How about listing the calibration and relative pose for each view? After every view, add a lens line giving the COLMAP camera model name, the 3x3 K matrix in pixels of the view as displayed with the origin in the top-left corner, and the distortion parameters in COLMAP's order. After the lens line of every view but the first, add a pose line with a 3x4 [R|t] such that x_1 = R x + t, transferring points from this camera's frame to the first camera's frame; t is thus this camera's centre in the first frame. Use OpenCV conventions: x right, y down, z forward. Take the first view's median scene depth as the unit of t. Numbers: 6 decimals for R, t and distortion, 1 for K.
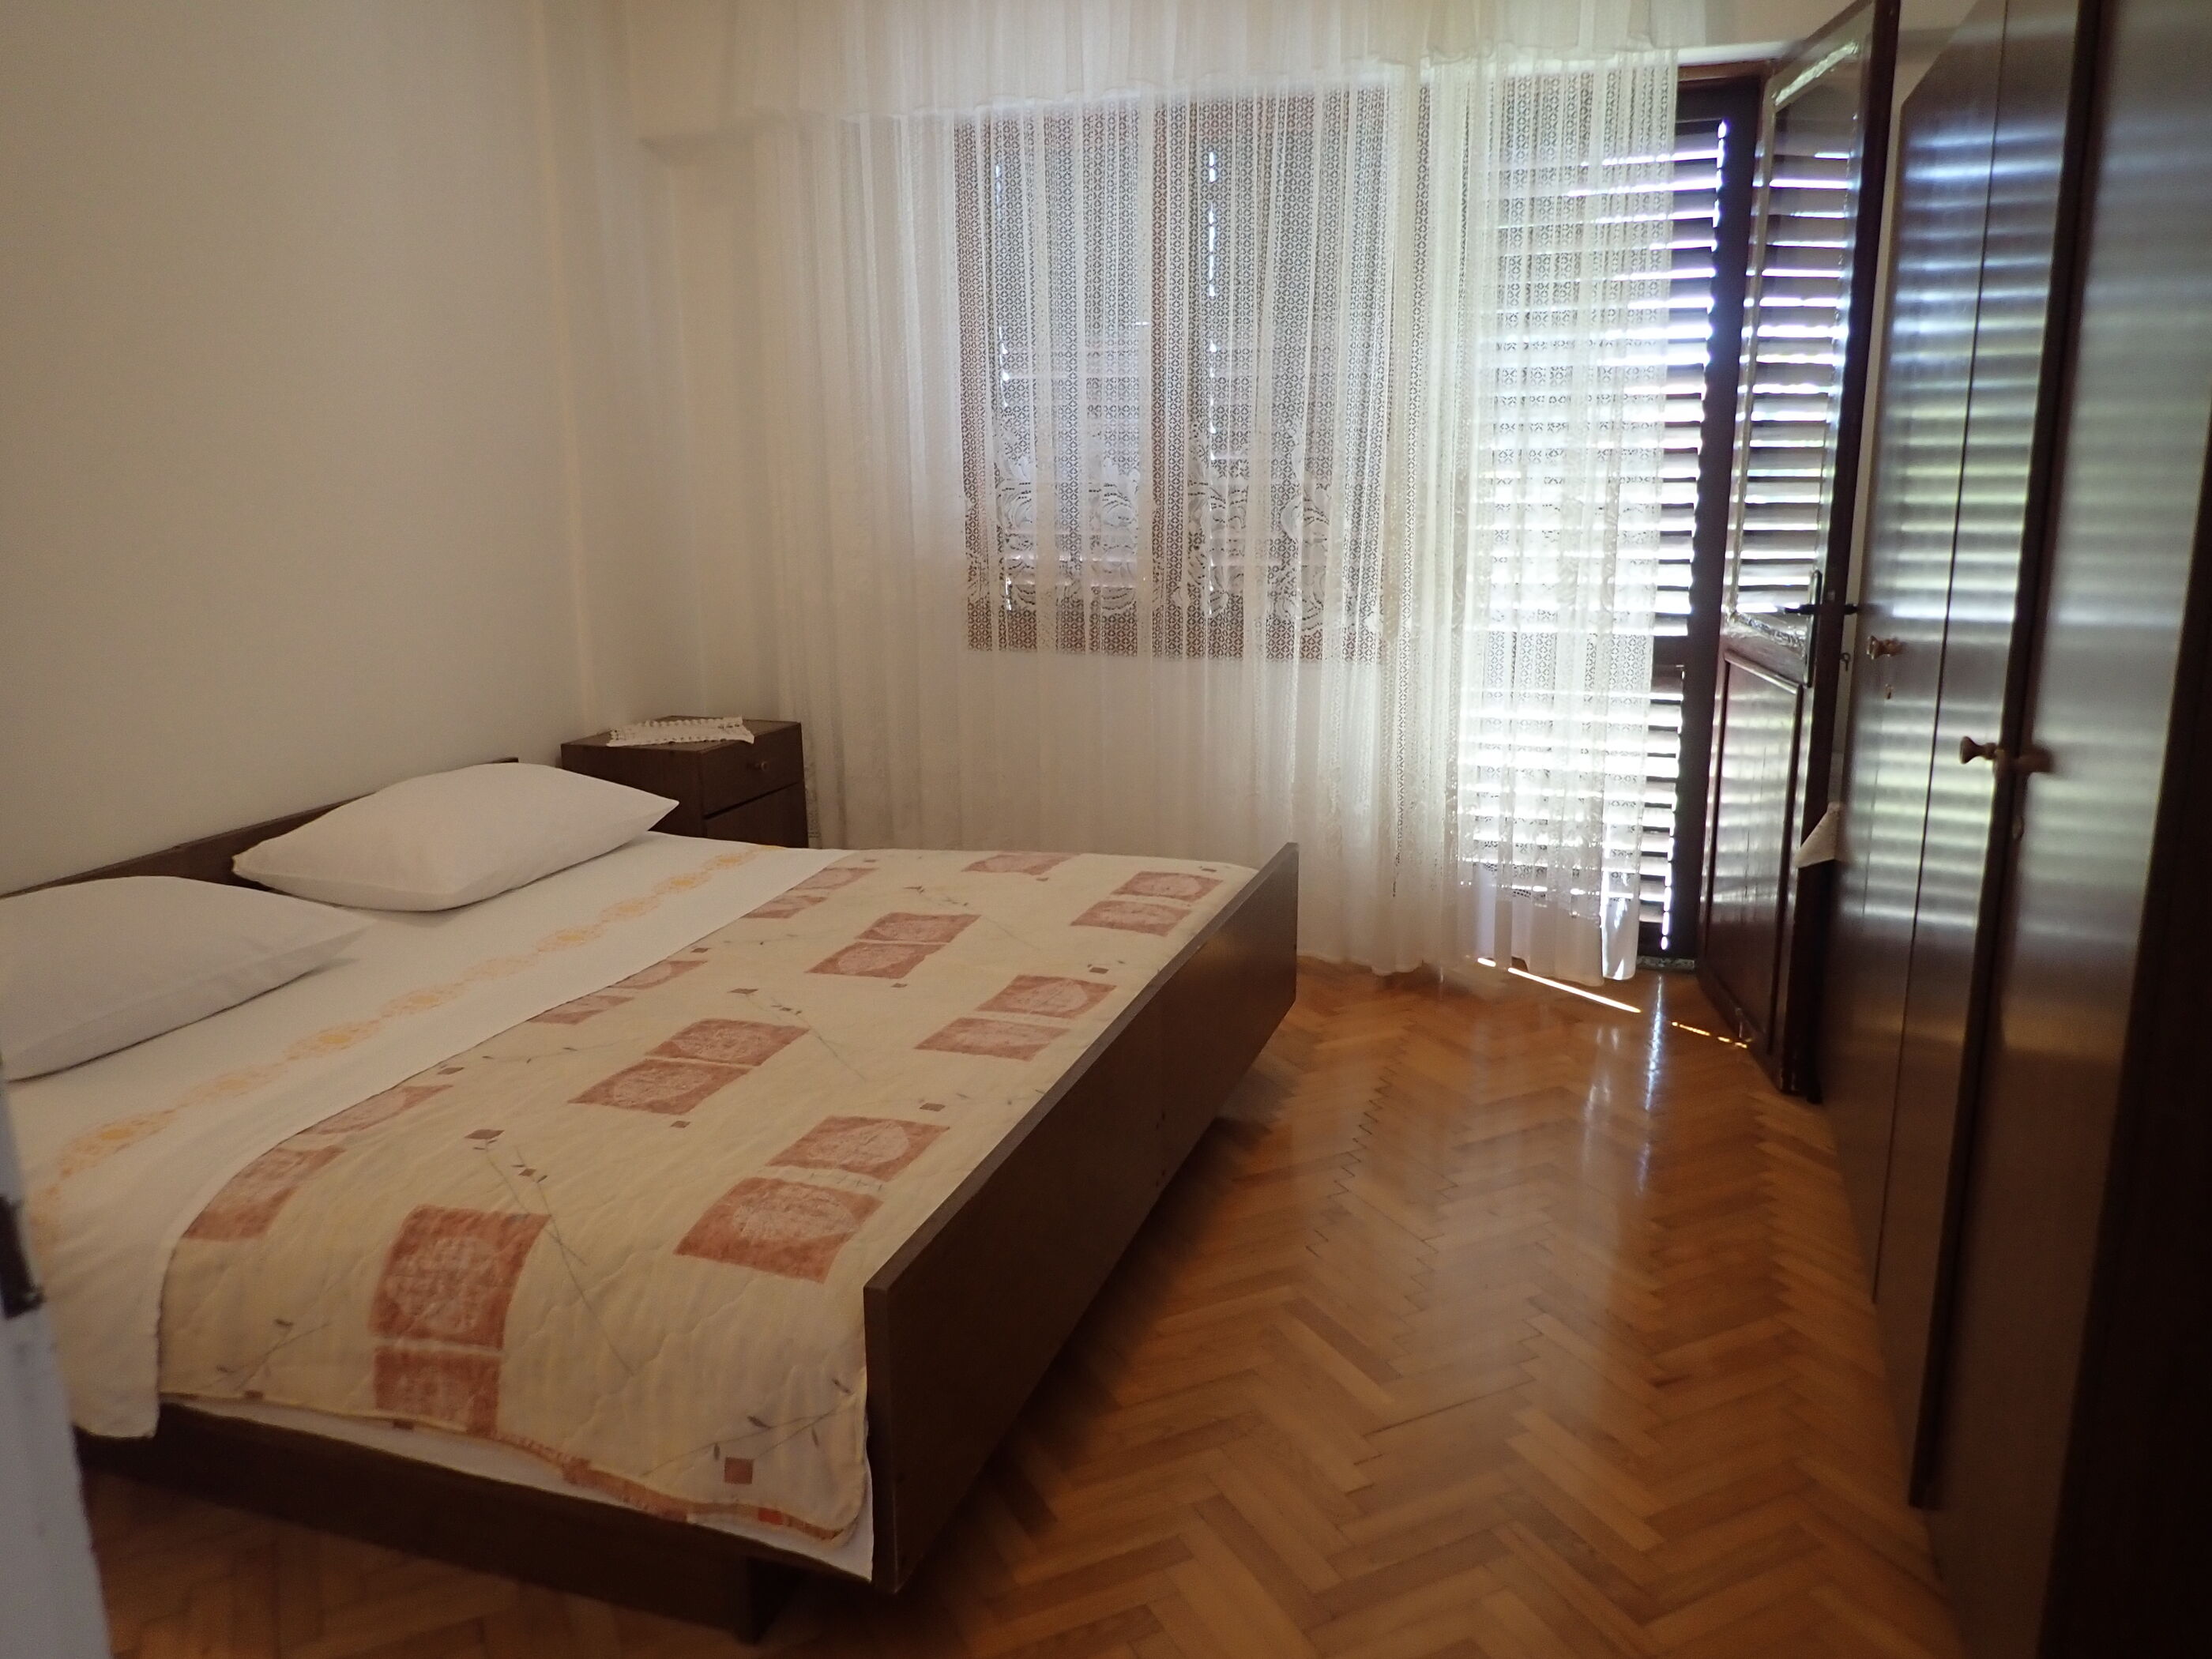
lens RADIAL K [[1651.0, 0, 1106.0], [0, 1651.0, 829.5], [0, 0, 1]] dist [0.034683, -0.001242]
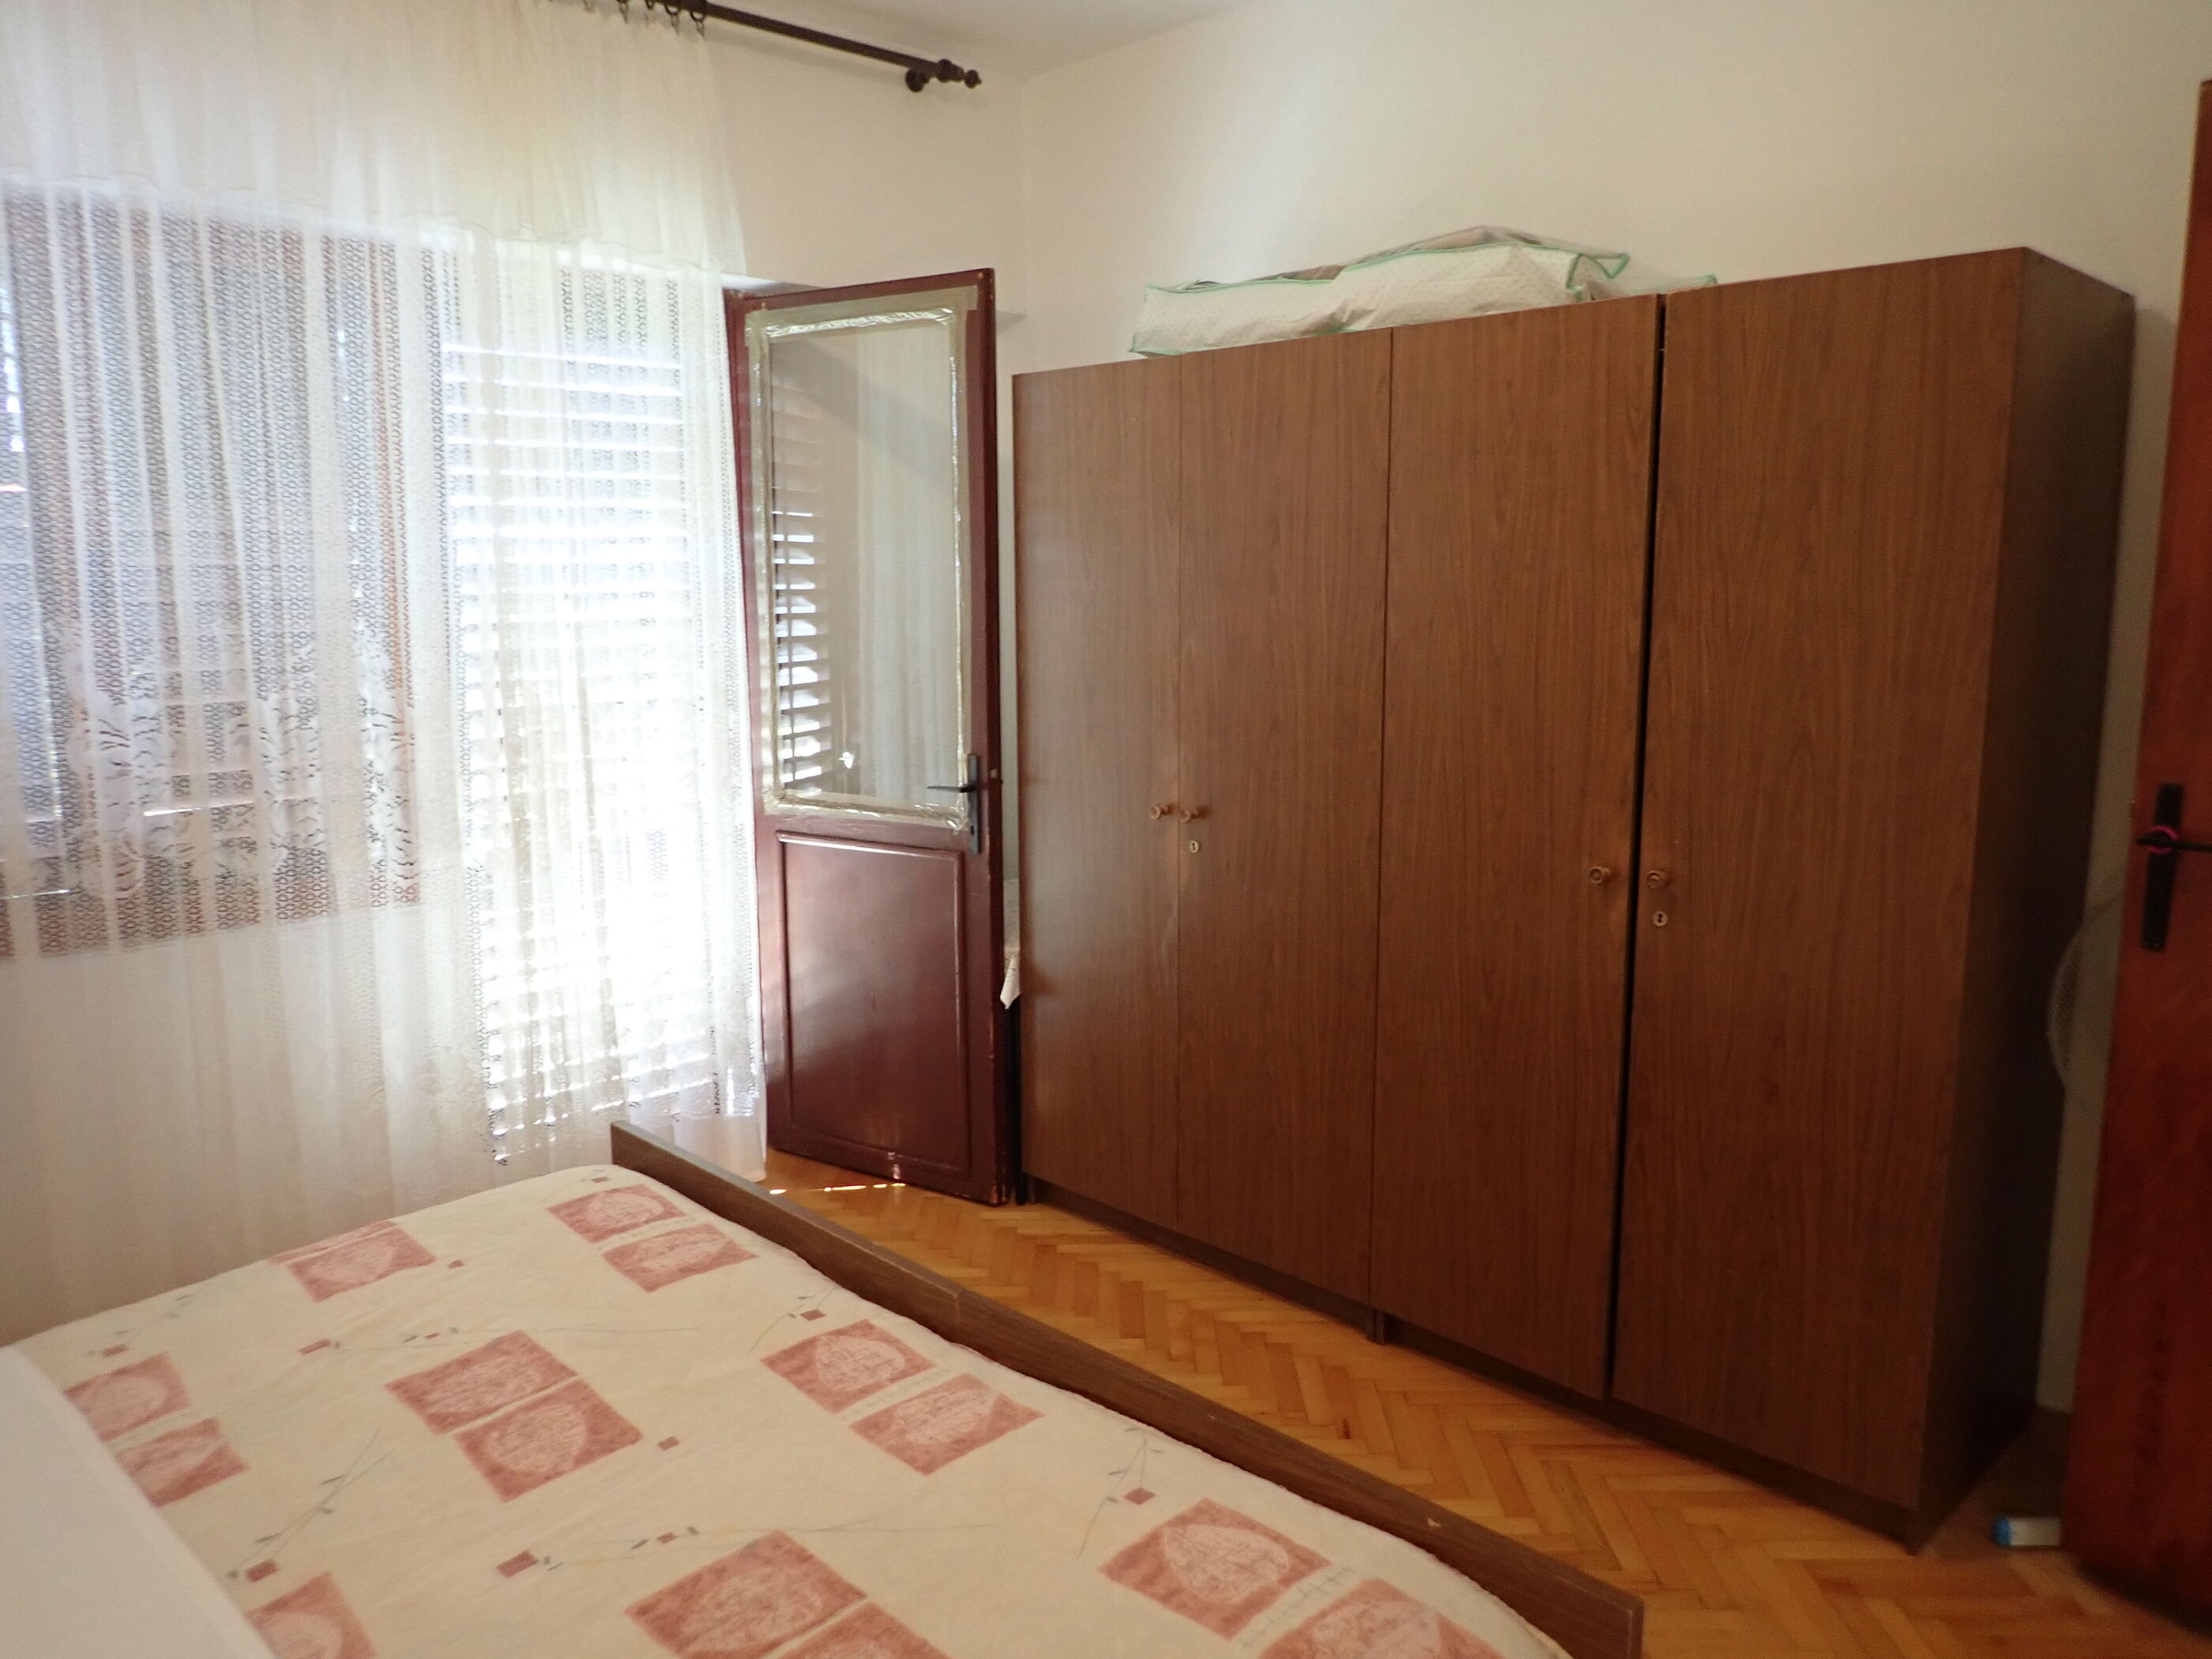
lens RADIAL K [[1646.9, 0, 1106.0], [0, 1646.9, 829.5], [0, 0, 1]] dist [-0.003207, -0.005808]
pose [[0.434270, -0.131877, 0.891077, -0.582897], [0.203216, 0.978066, 0.045713, -0.143788], [-0.877560, 0.161230, 0.451545, 0.433619]]
